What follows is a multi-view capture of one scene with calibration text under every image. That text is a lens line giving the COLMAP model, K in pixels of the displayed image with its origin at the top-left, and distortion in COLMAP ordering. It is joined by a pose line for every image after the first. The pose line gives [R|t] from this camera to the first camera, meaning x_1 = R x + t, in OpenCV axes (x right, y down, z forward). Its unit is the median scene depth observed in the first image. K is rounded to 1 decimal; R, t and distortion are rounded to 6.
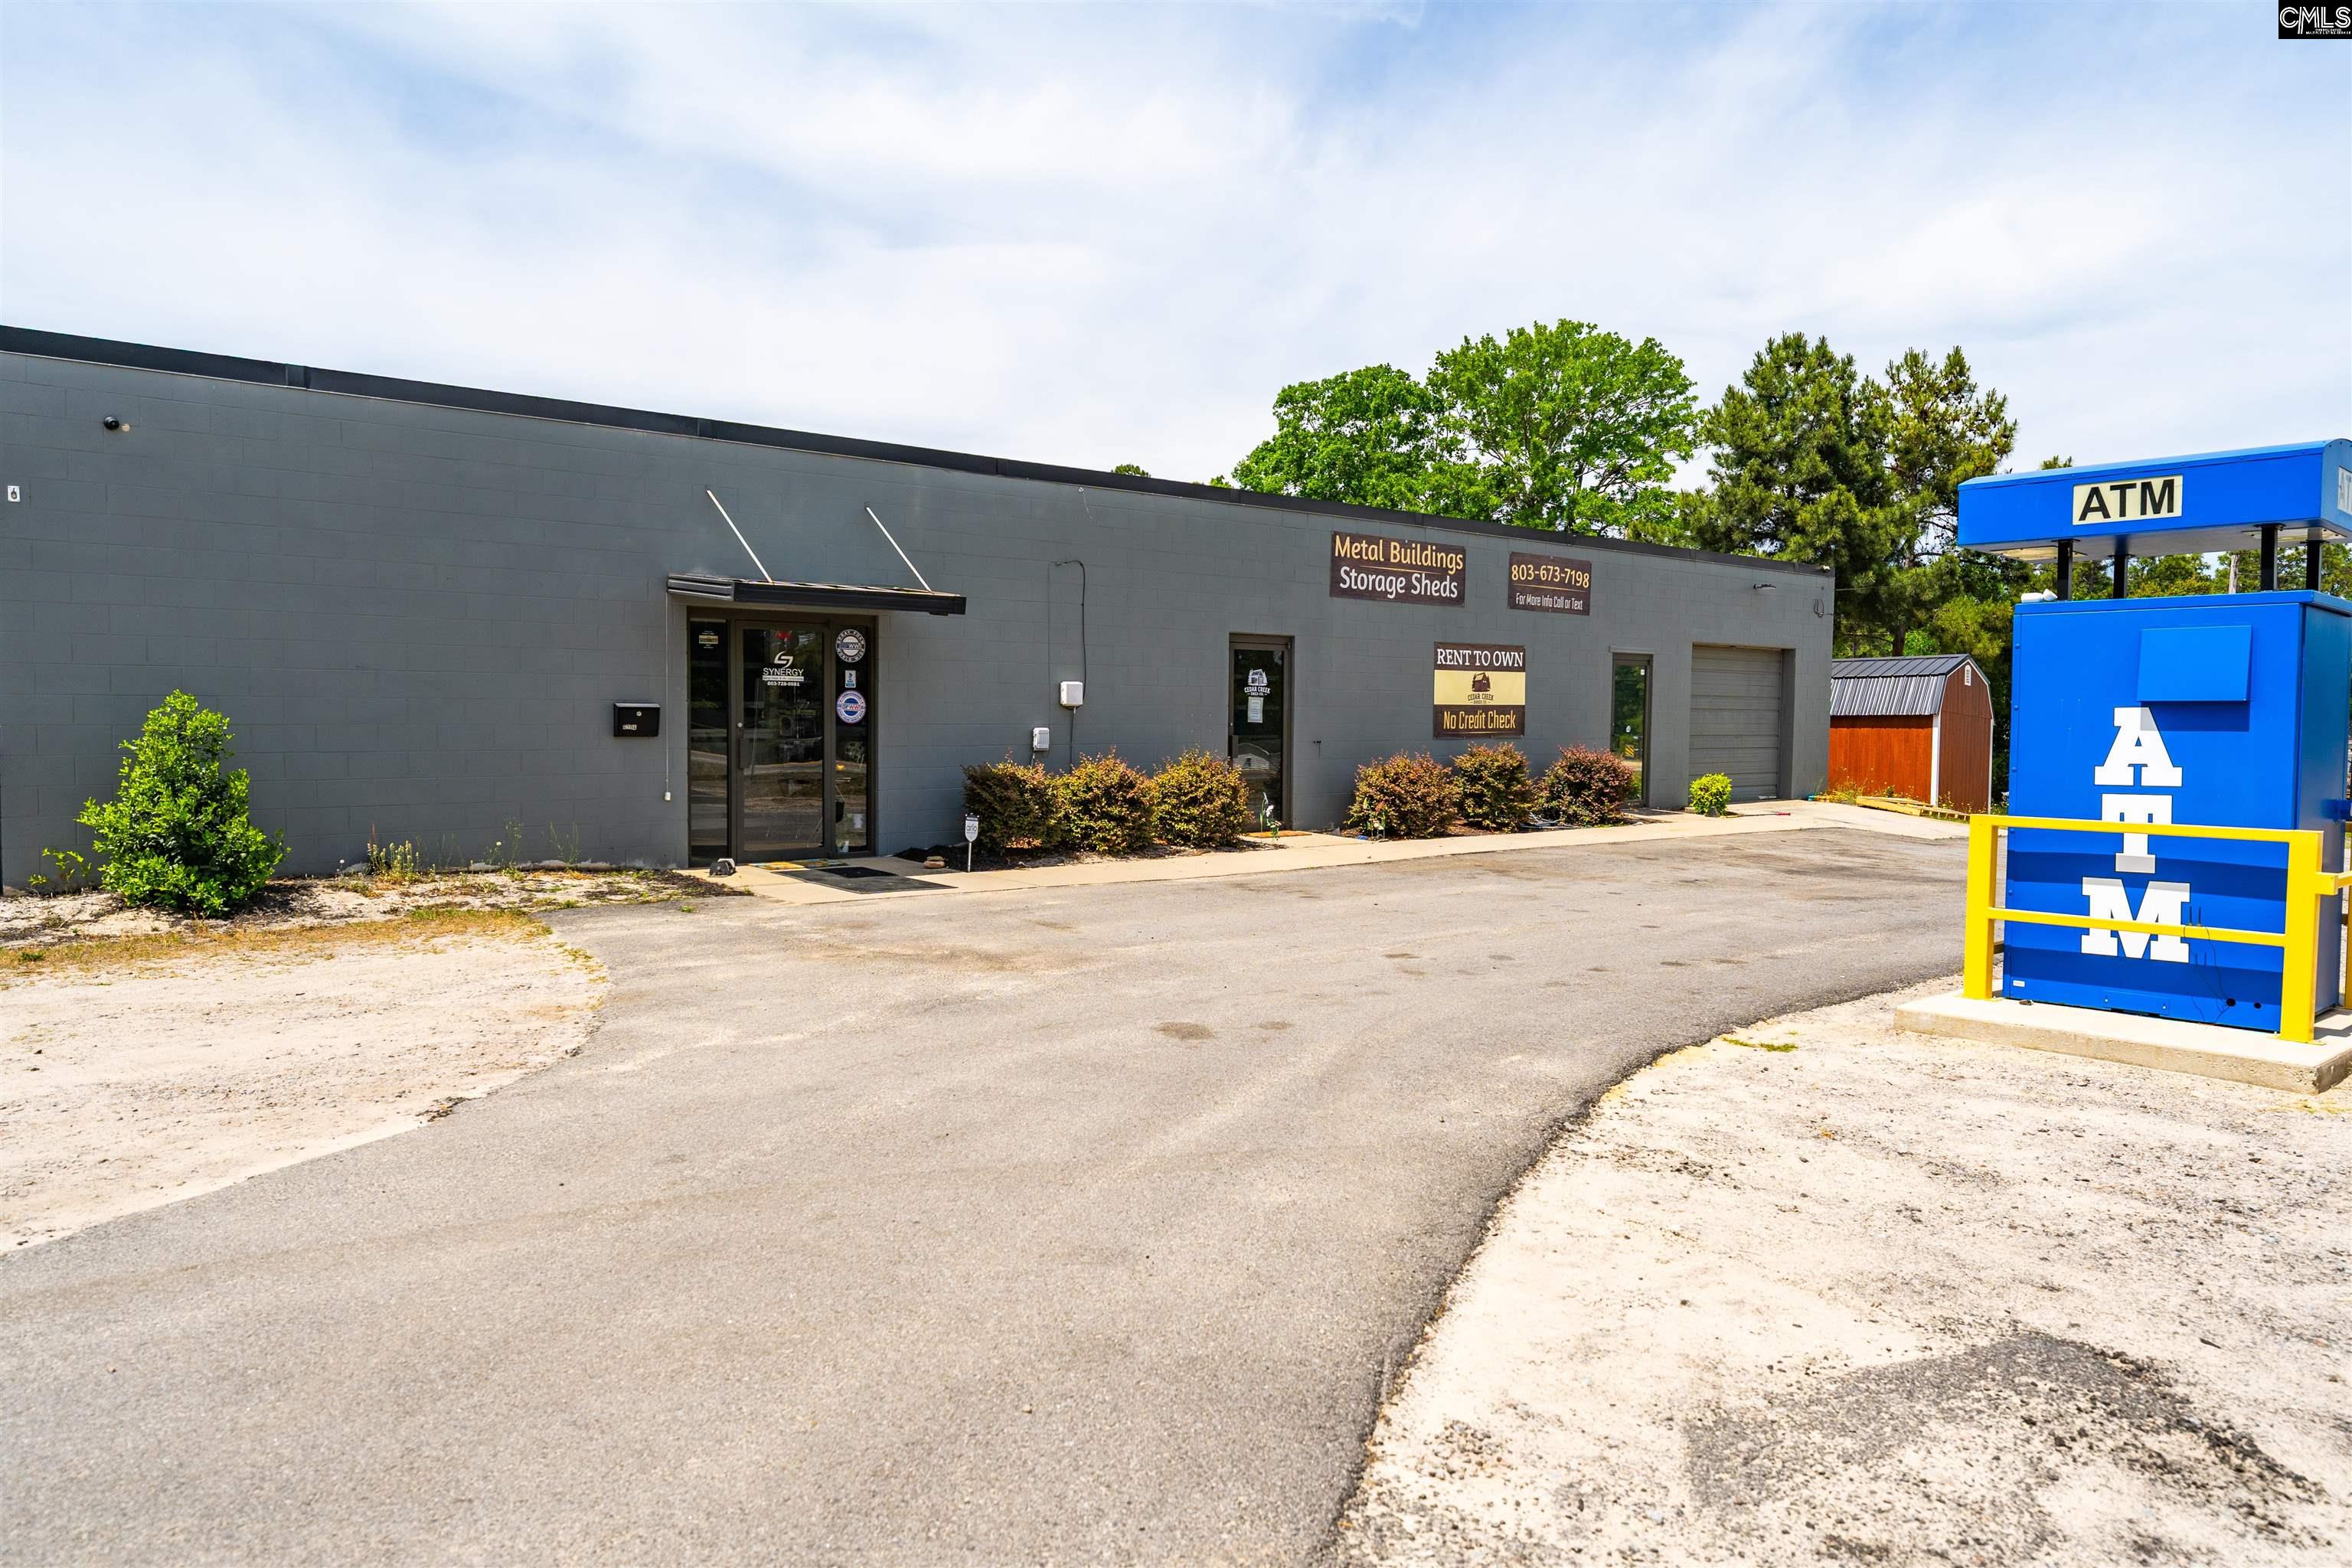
lens RADIAL K [[1541.5, 0, 1176.0], [0, 1541.5, 784.0], [0, 0, 1]] dist [-0.032071, 0.000294]
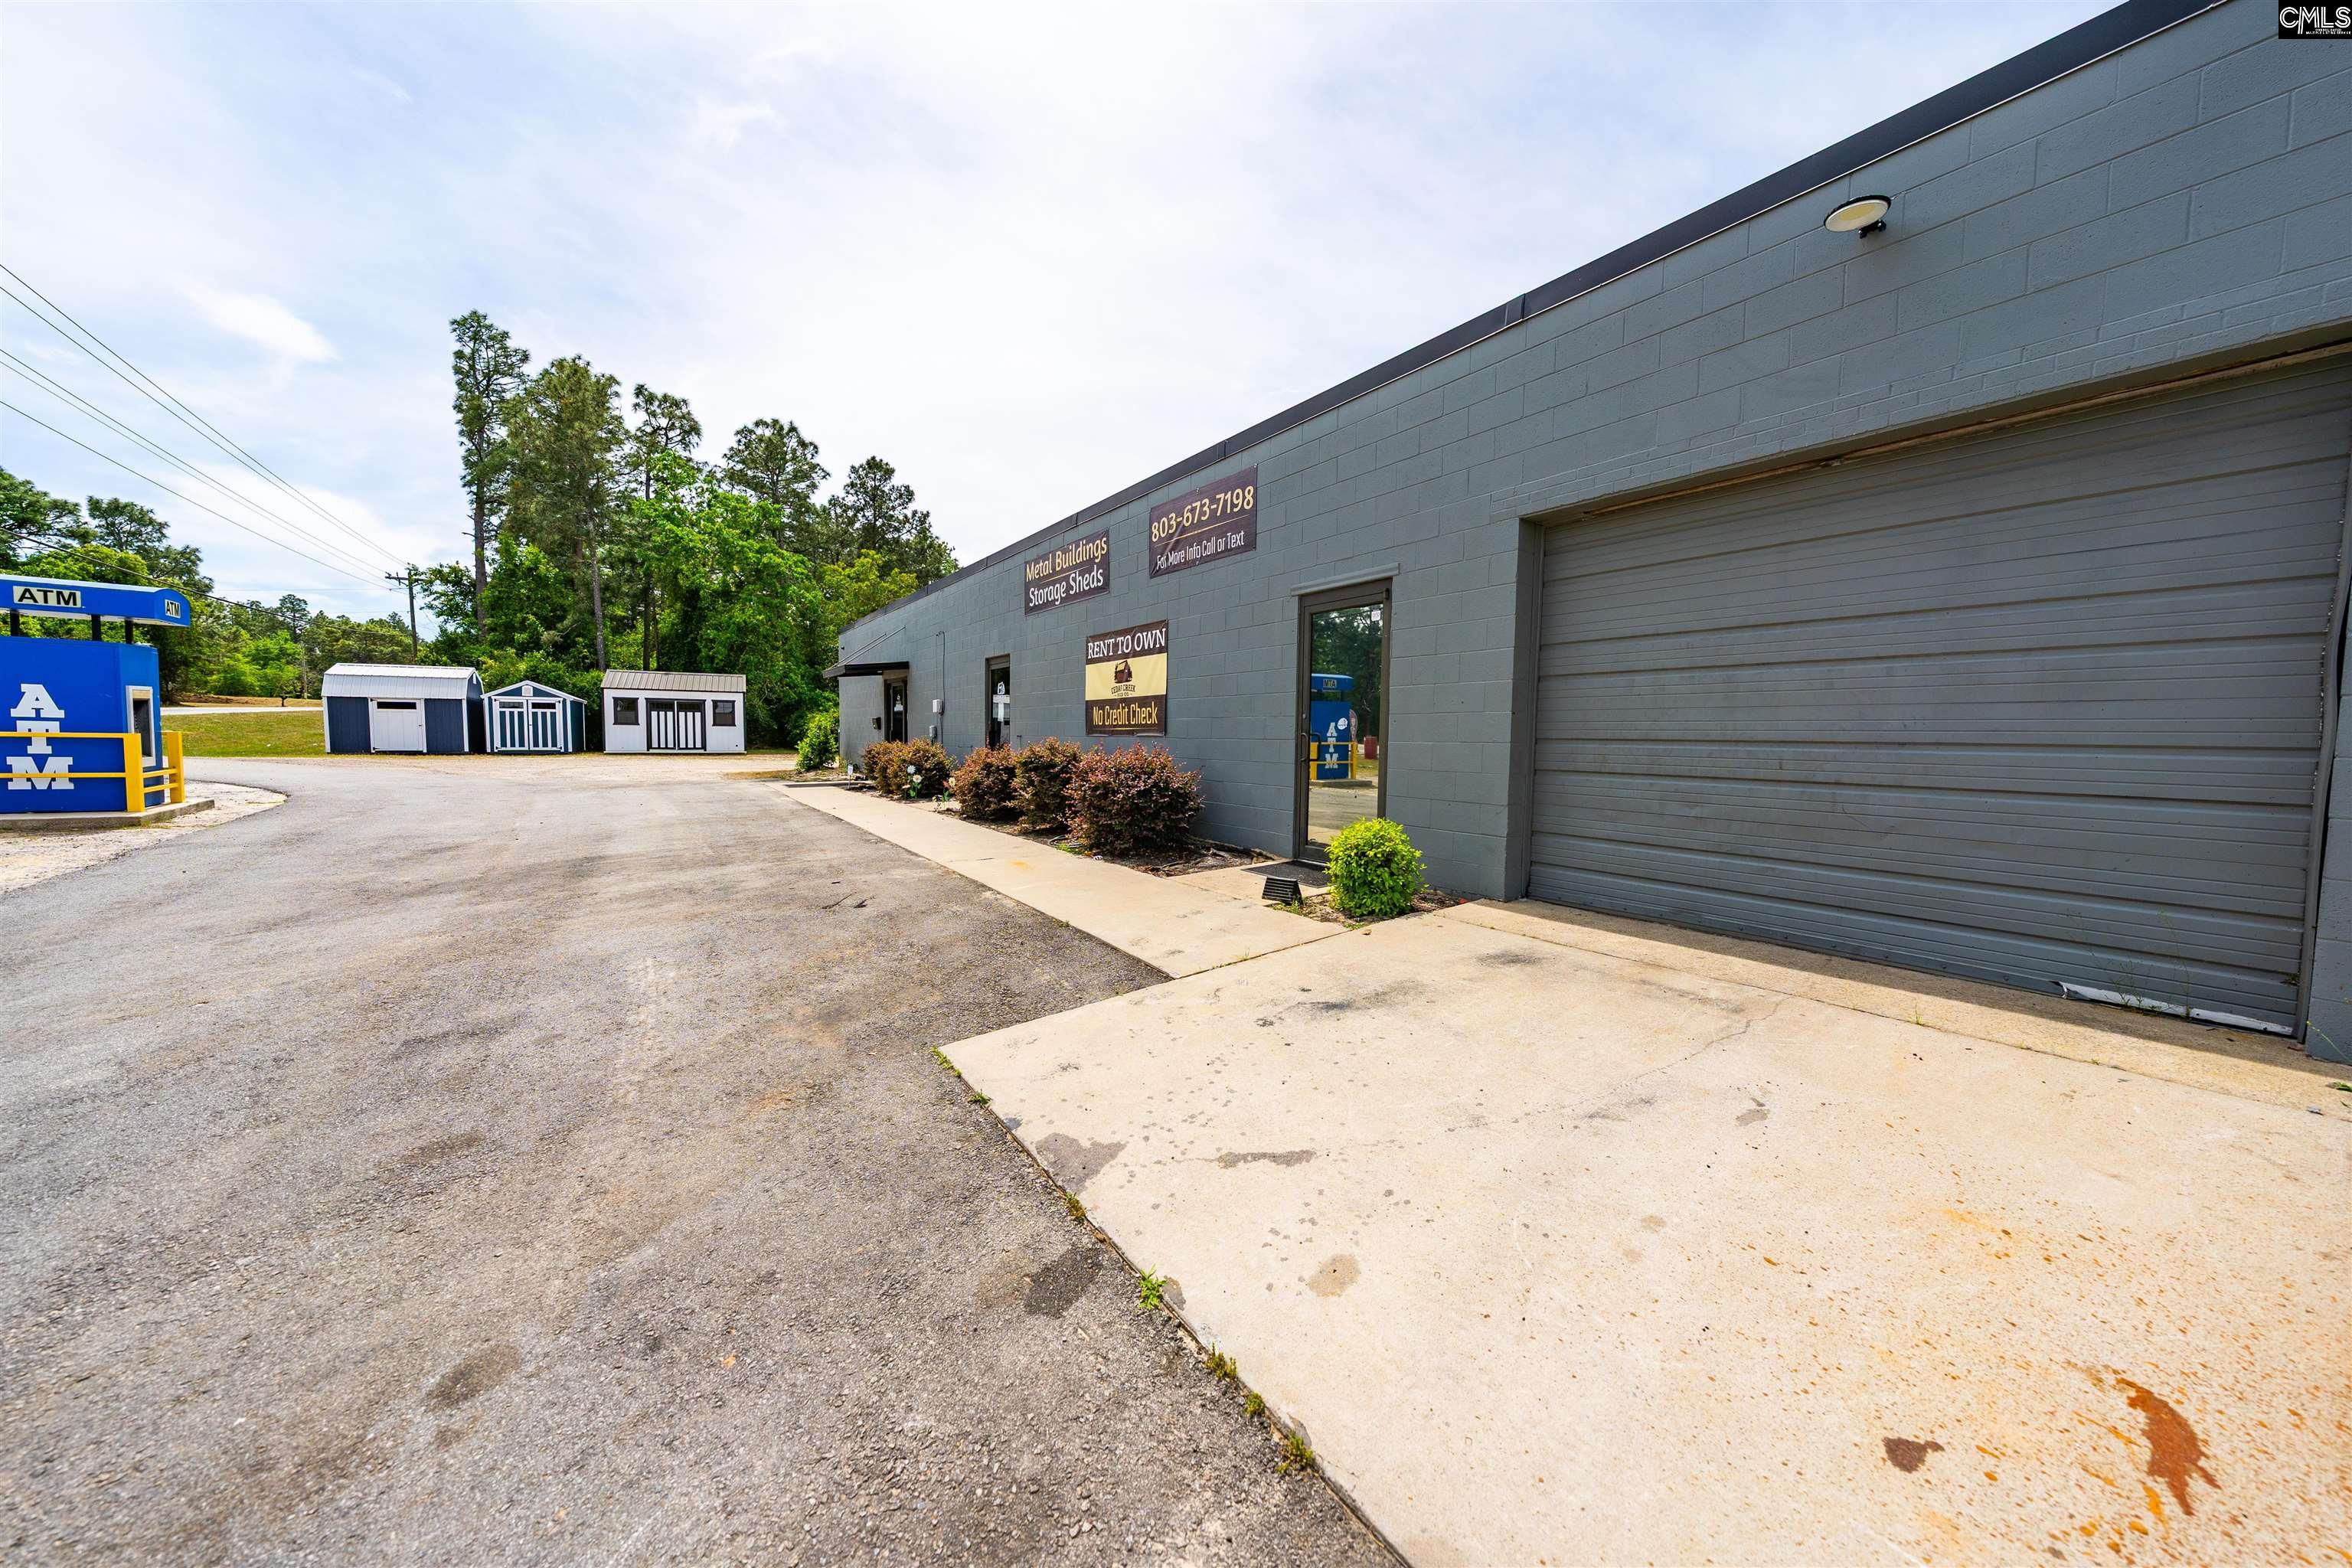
lens RADIAL K [[824.1, 0, 1195.8], [0, 824.1, 791.9], [0, 0, 1]] dist [-0.000330, -0.000031]
pose [[-0.096001, 0.050768, -0.994086, 0.682690], [-0.066312, 0.996154, 0.057278, -0.027728], [0.993170, 0.071418, -0.092265, 1.110633]]
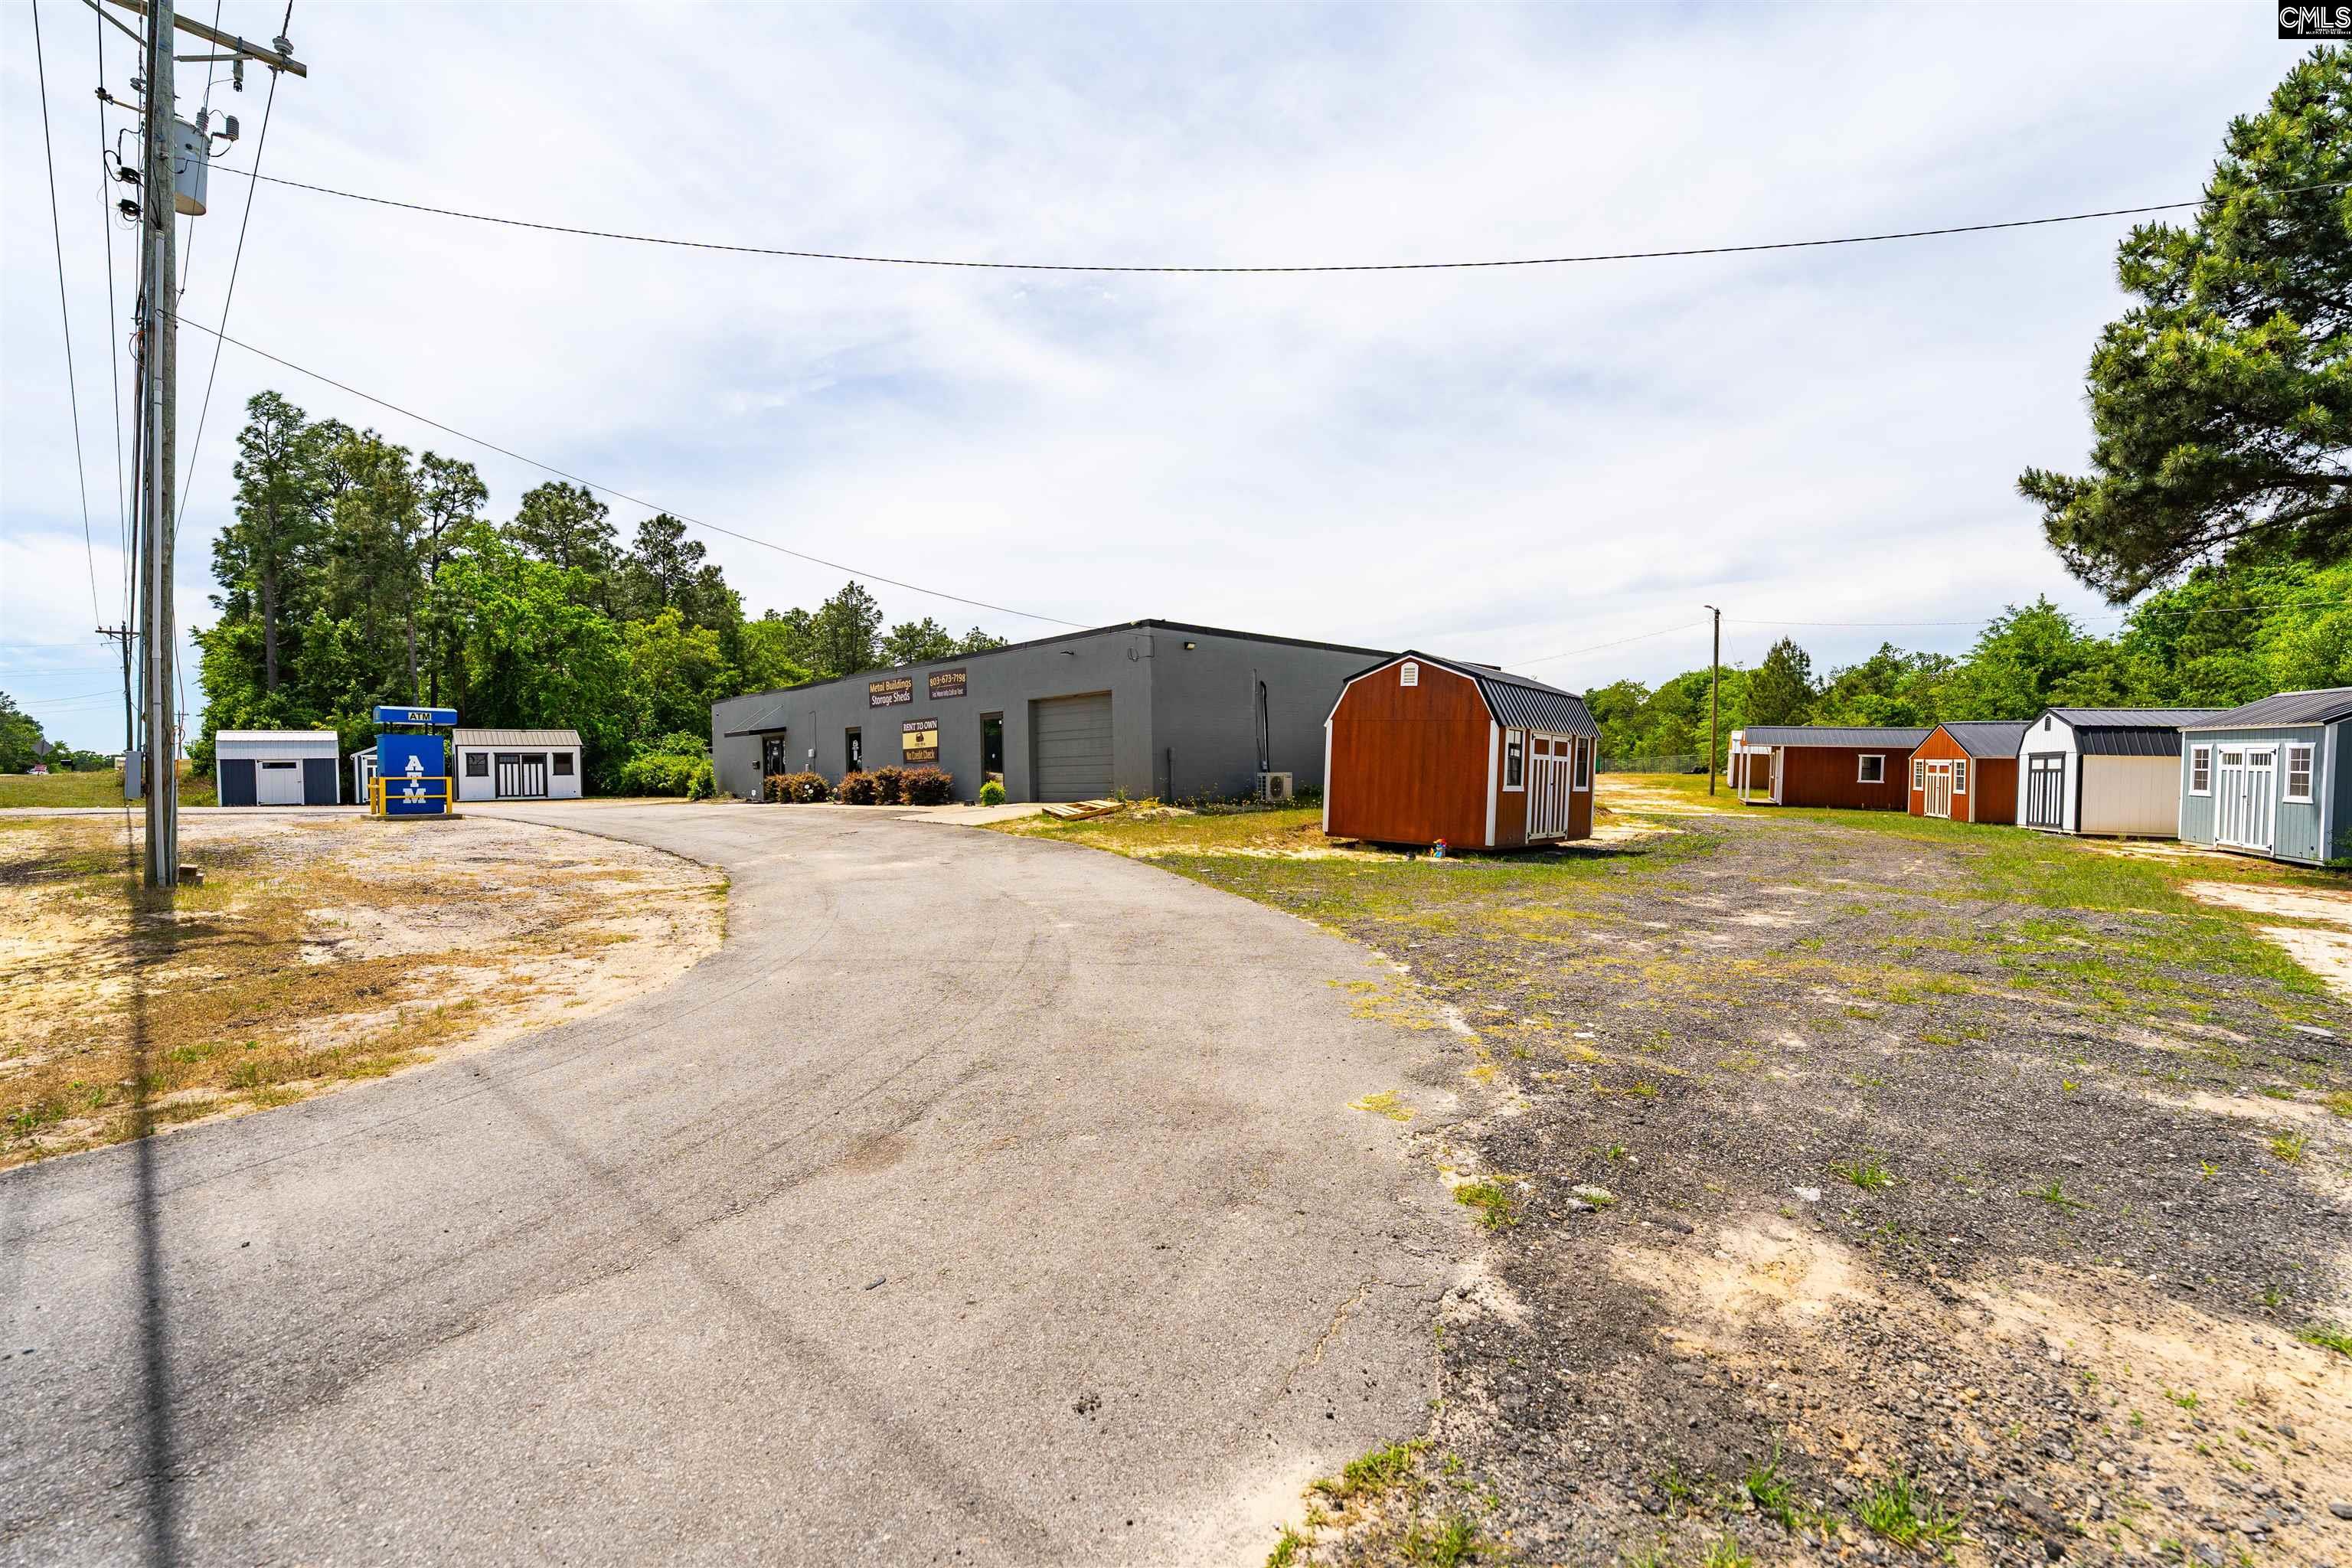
lens RADIAL K [[1018.9, 0, 1227.3], [0, 1018.9, 791.4], [0, 0, 1]] dist [-0.000991, -0.006784]
pose [[0.106590, -0.000951, -0.994303, 1.672303], [-0.029468, 0.999557, -0.004115, 0.001941], [0.993866, 0.029738, 0.106515, 1.297927]]
